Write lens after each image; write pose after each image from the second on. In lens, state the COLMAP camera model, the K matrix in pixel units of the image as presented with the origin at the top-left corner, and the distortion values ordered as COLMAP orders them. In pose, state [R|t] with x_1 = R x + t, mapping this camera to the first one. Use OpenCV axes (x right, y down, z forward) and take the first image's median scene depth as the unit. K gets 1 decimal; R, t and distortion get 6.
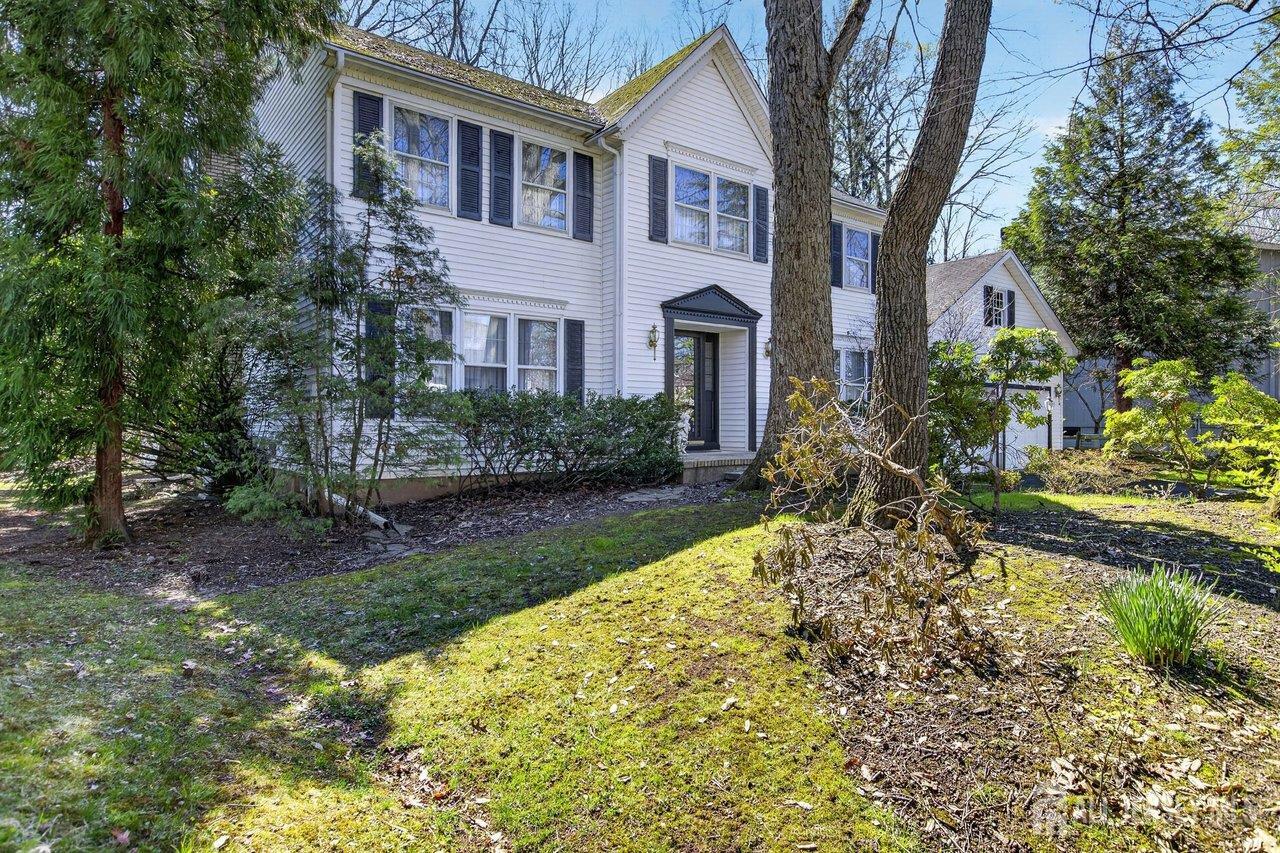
lens RADIAL K [[691.9, 0, 654.6], [0, 691.9, 426.9], [0, 0, 1]] dist [-0.000645, 0.000991]
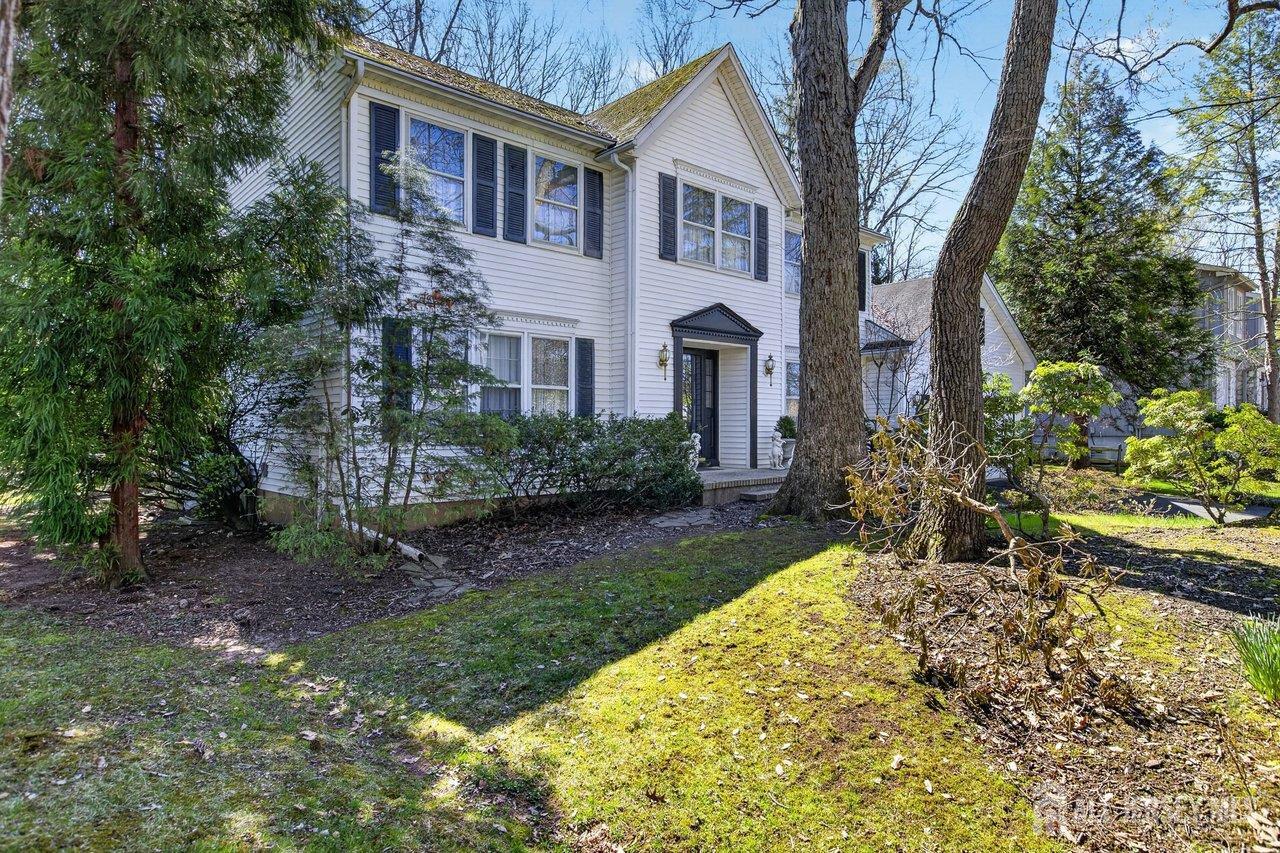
lens RADIAL K [[690.9, 0, 645.5], [0, 690.9, 431.4], [0, 0, 1]] dist [0.002936, -0.002603]
pose [[0.996815, -0.001319, 0.079735, -0.143601], [0.000905, 0.999986, 0.005223, -0.035910], [-0.079741, -0.005134, 0.996802, 0.014254]]
